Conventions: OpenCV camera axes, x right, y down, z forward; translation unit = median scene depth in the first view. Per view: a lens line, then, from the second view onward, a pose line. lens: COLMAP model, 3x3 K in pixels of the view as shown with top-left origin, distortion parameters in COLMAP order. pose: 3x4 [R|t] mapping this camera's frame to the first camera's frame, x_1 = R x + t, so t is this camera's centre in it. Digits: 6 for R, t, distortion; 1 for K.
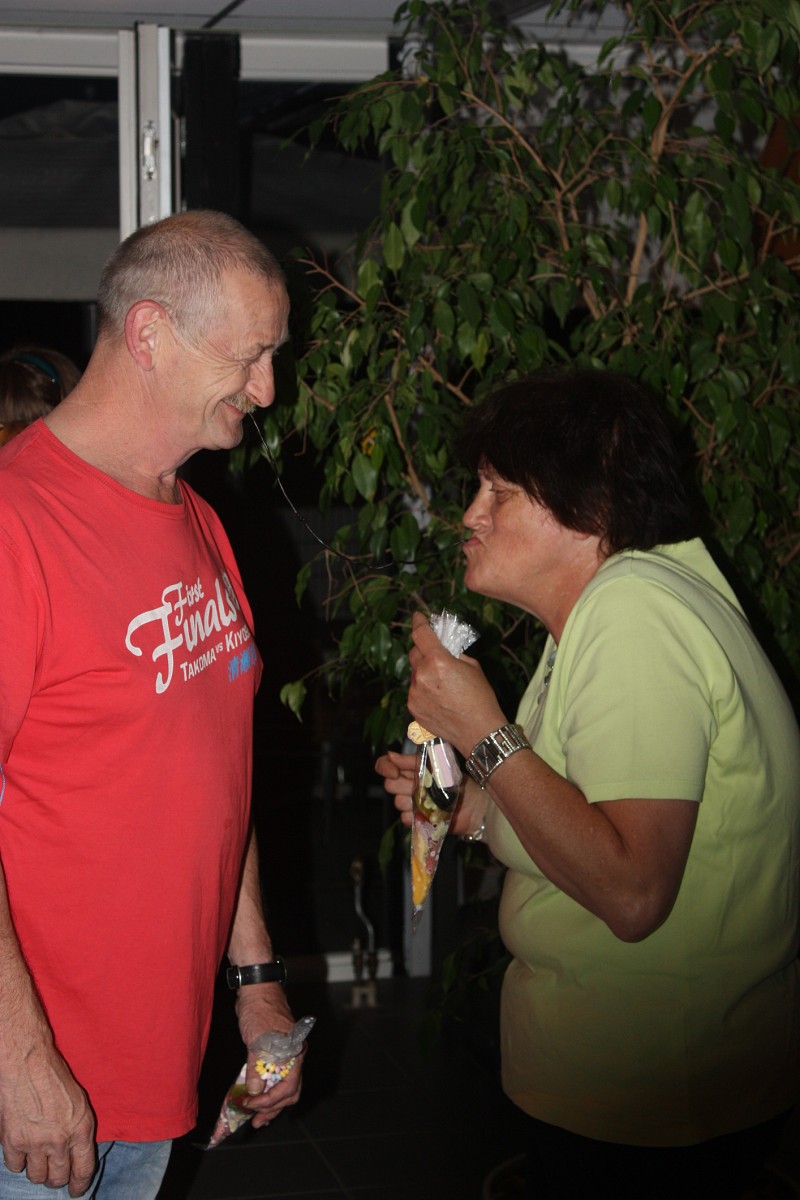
lens RADIAL K [[2557.2, 0, 402.0], [0, 2557.2, 597.1], [0, 0, 1]] dist [-0.008278, 0.000000]
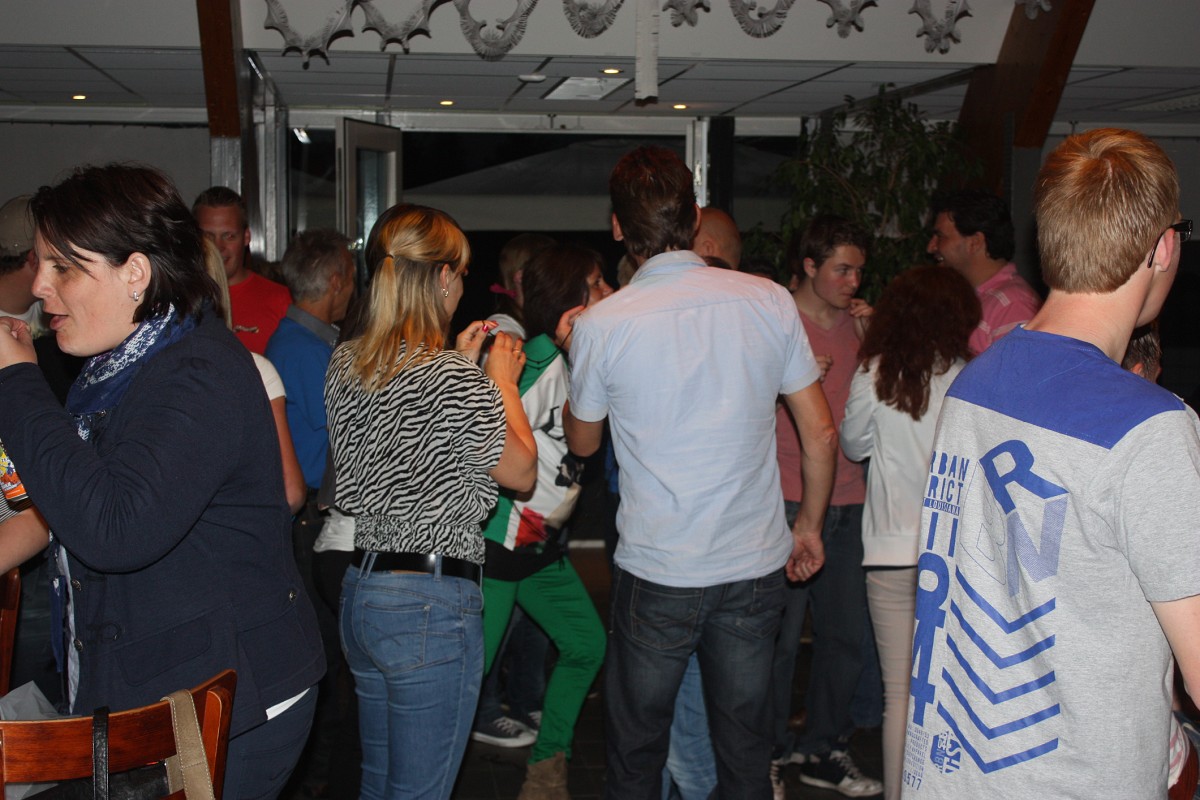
lens RADIAL K [[1910.5, 0, 601.2], [0, 1910.5, 403.4], [0, 0, 1]] dist [-0.037485, 0.000000]
pose [[0.993103, 0.016456, -0.116089, 0.029716], [-0.018545, 0.999685, -0.016938, 0.096412], [0.115773, 0.018974, 0.993094, -1.032187]]
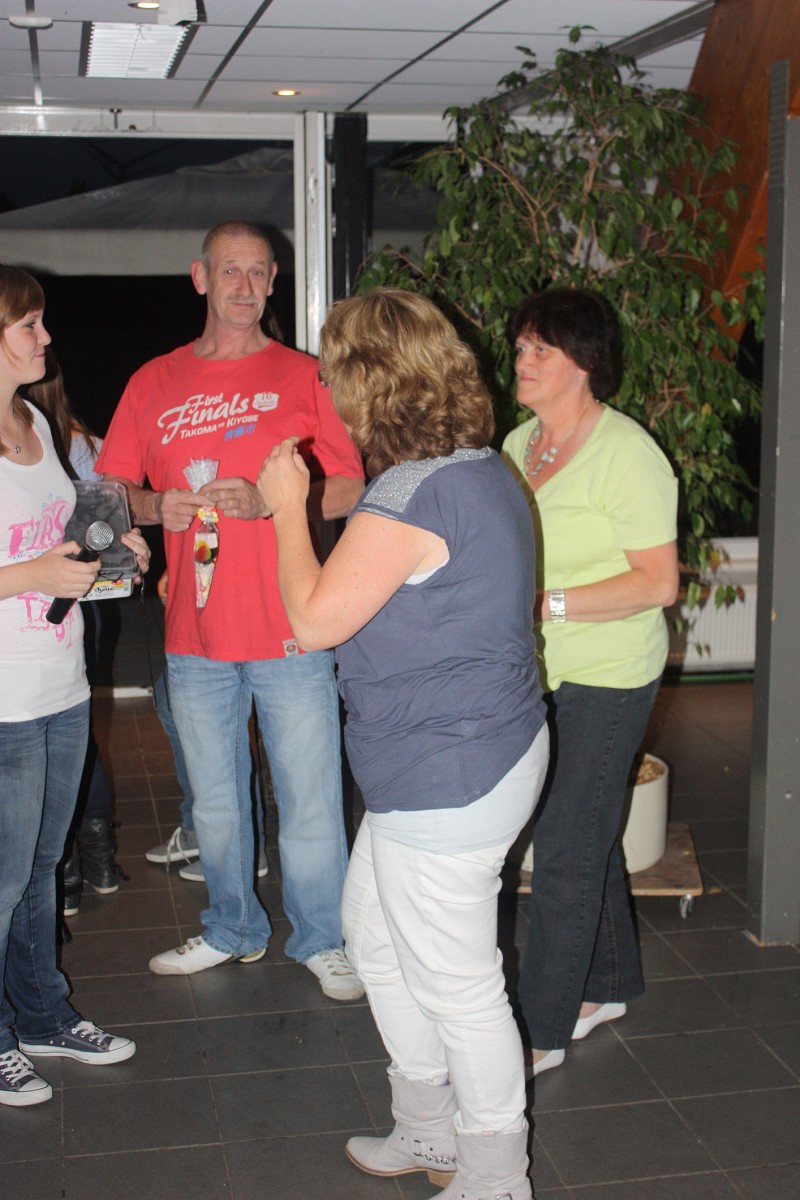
lens RADIAL K [[1788.1, 0, 399.4], [0, 1788.1, 593.1], [0, 0, 1]] dist [-0.027616, 0.000000]
pose [[0.998472, 0.009140, -0.054506, 0.035488], [-0.005879, 0.998199, 0.059709, 0.033517], [0.054953, -0.059297, 0.996727, -0.265835]]
